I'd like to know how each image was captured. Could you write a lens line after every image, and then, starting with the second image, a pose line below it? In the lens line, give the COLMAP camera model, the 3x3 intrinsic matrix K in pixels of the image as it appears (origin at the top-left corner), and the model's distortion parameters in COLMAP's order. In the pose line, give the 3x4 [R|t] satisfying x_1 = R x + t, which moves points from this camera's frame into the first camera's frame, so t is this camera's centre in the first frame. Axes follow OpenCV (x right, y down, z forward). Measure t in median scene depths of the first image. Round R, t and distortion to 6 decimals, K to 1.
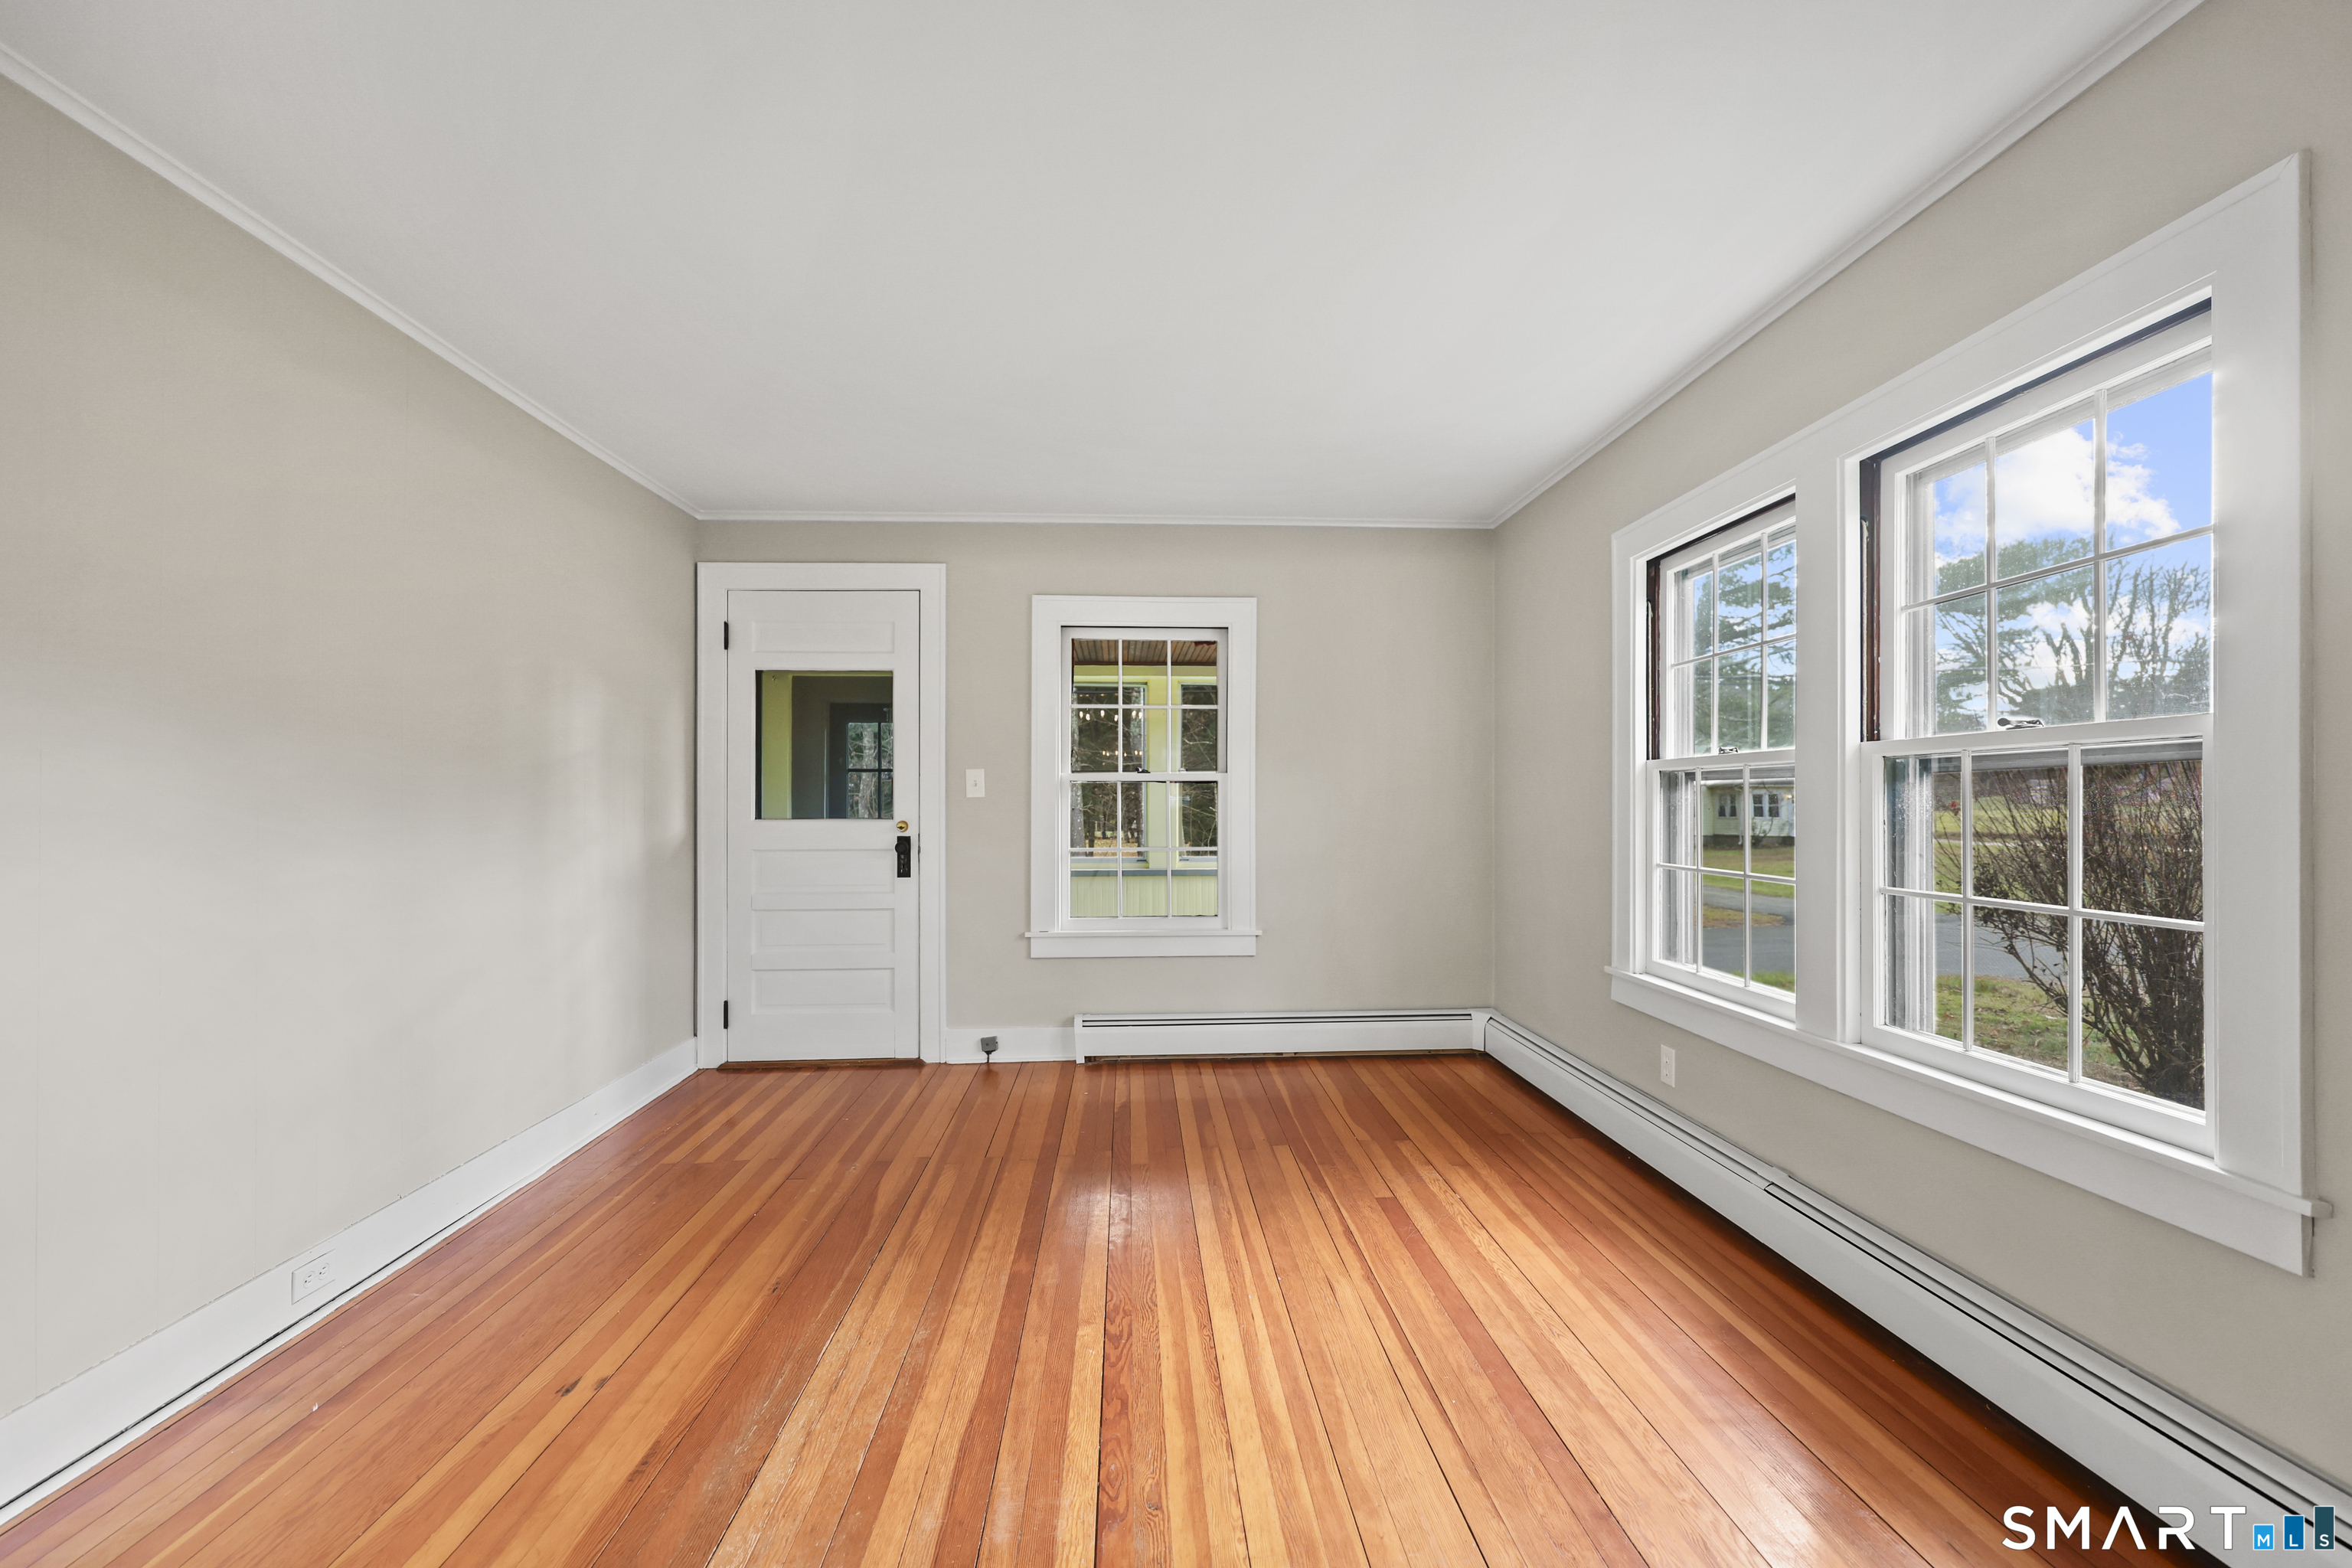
lens RADIAL K [[968.9, 0, 1170.4], [0, 968.9, 791.3], [0, 0, 1]] dist [0.003731, -0.000823]
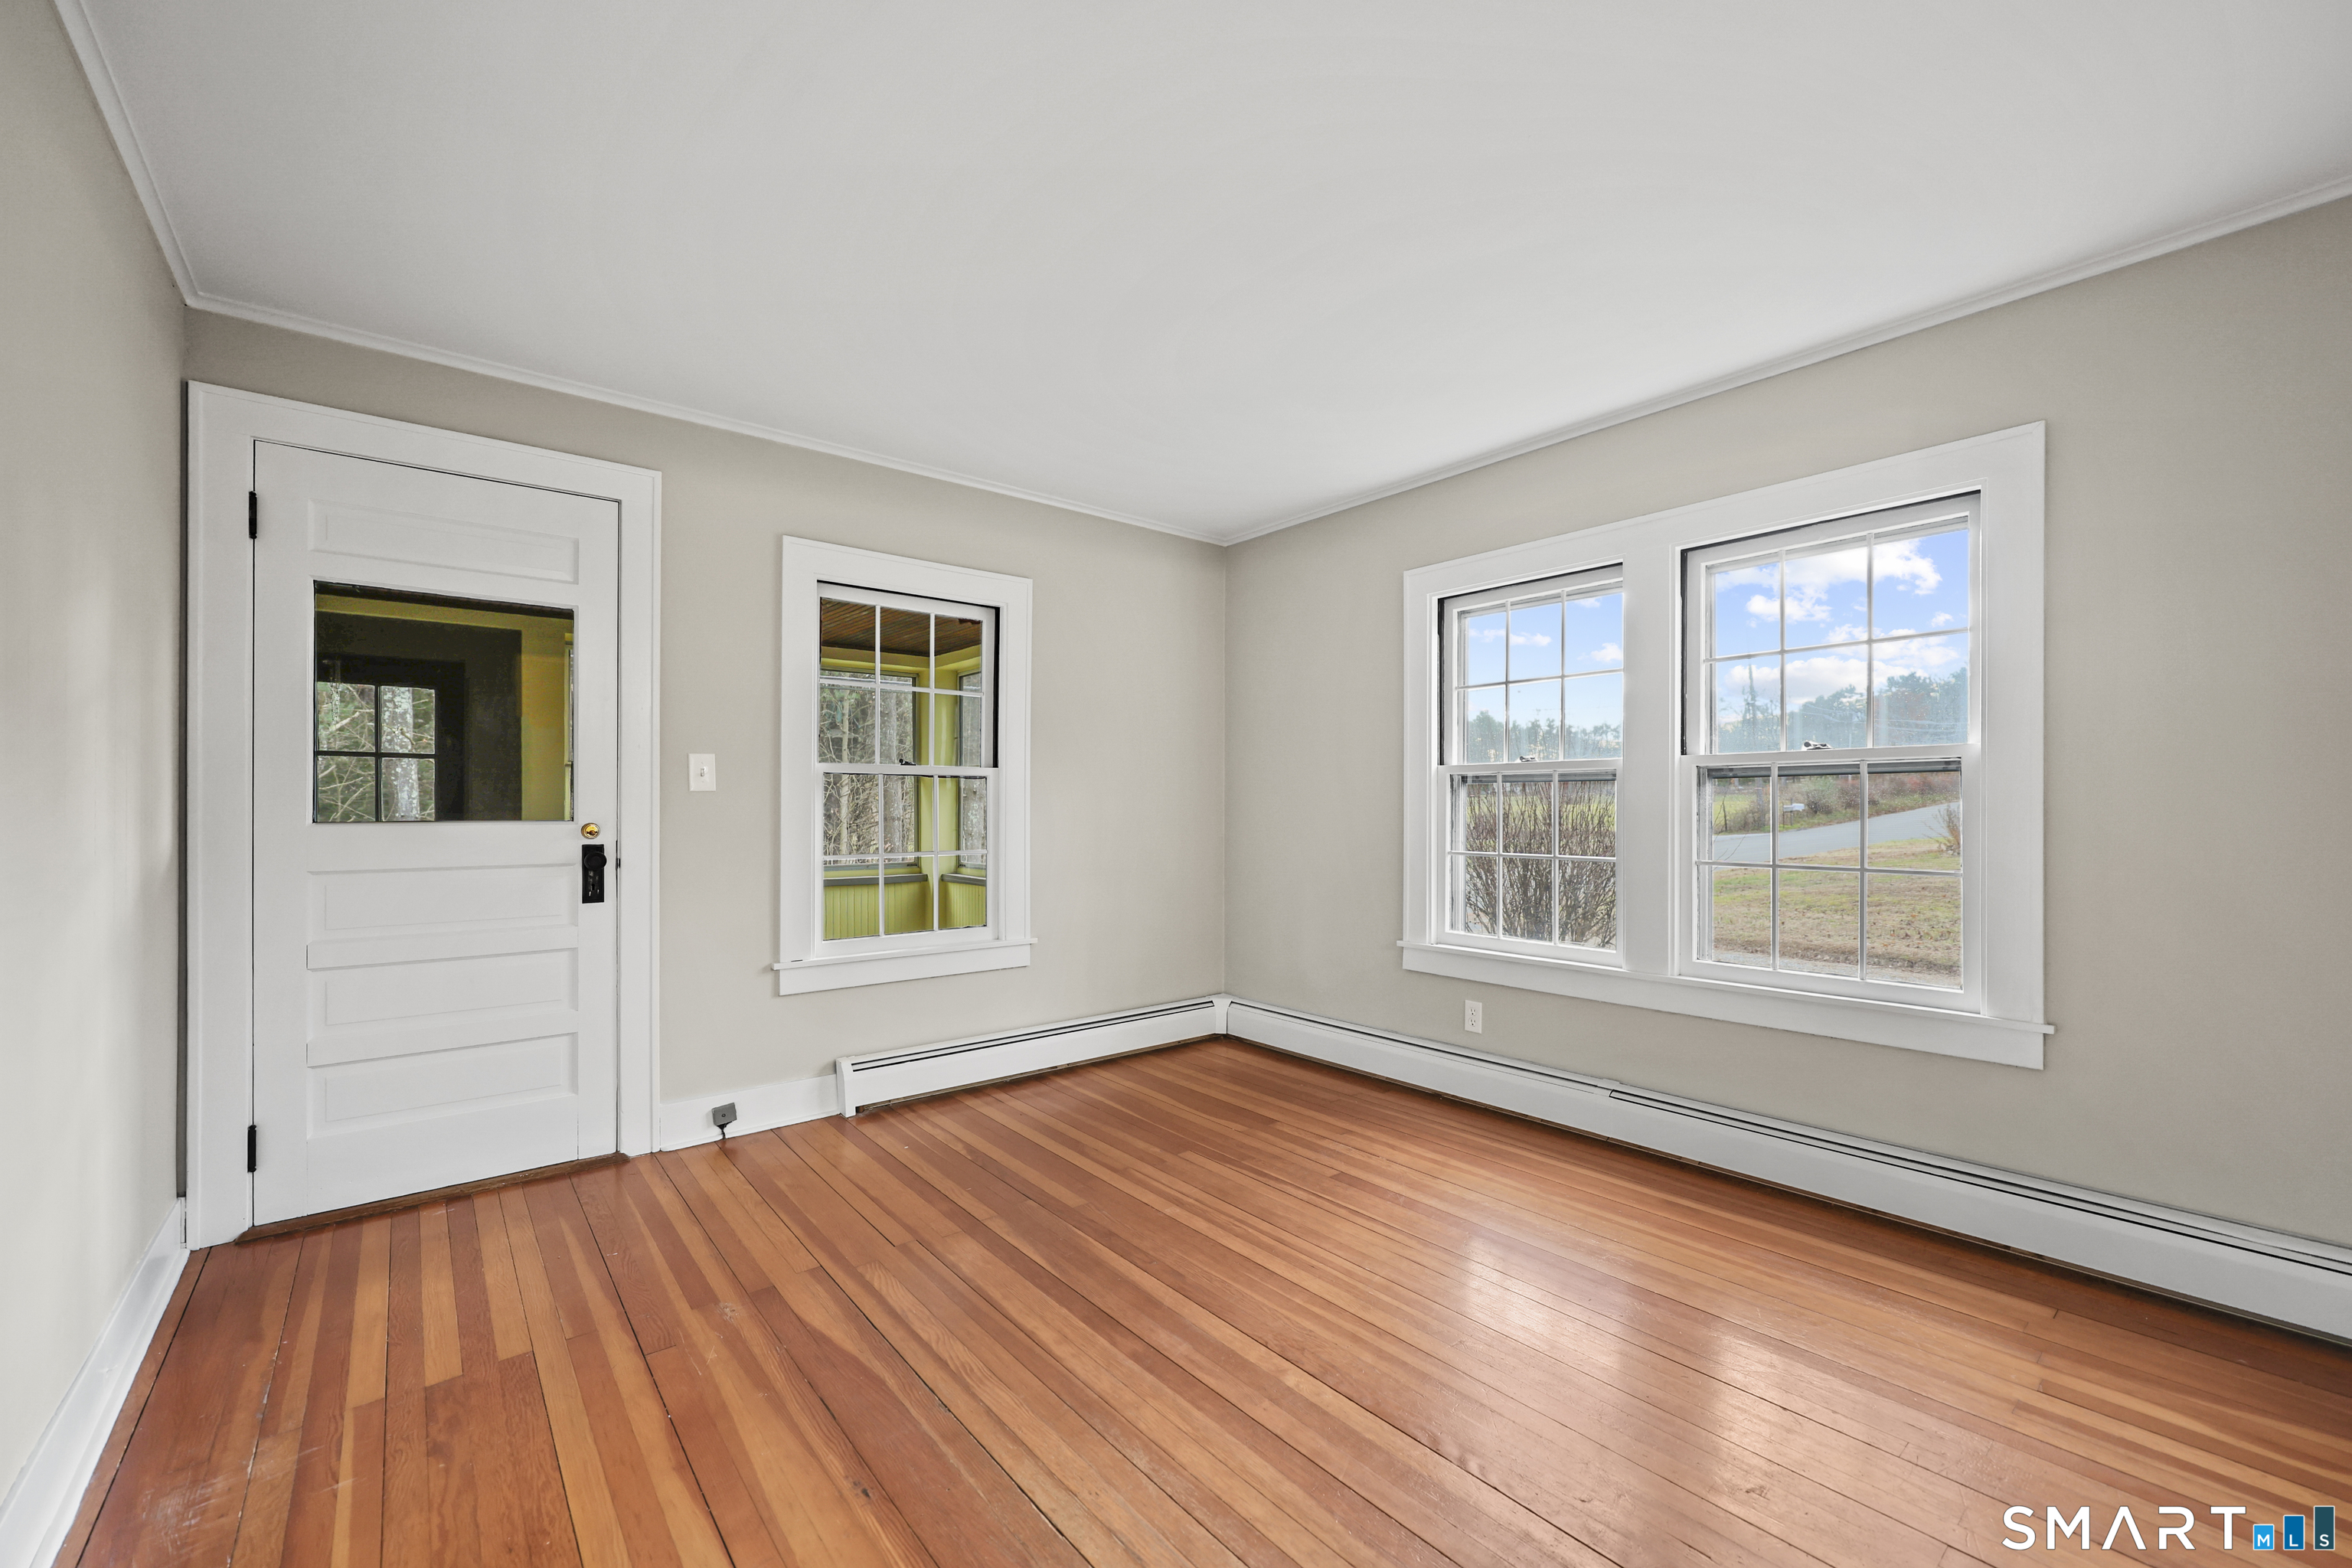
lens RADIAL K [[968.9, 0, 1175.2], [0, 968.9, 804.3], [0, 0, 1]] dist [0.003731, -0.000823]
pose [[0.799488, 0.004227, 0.600667, -0.373011], [-0.009001, 0.999947, 0.004944, 0.009723], [-0.600615, -0.009360, 0.799484, 0.182636]]
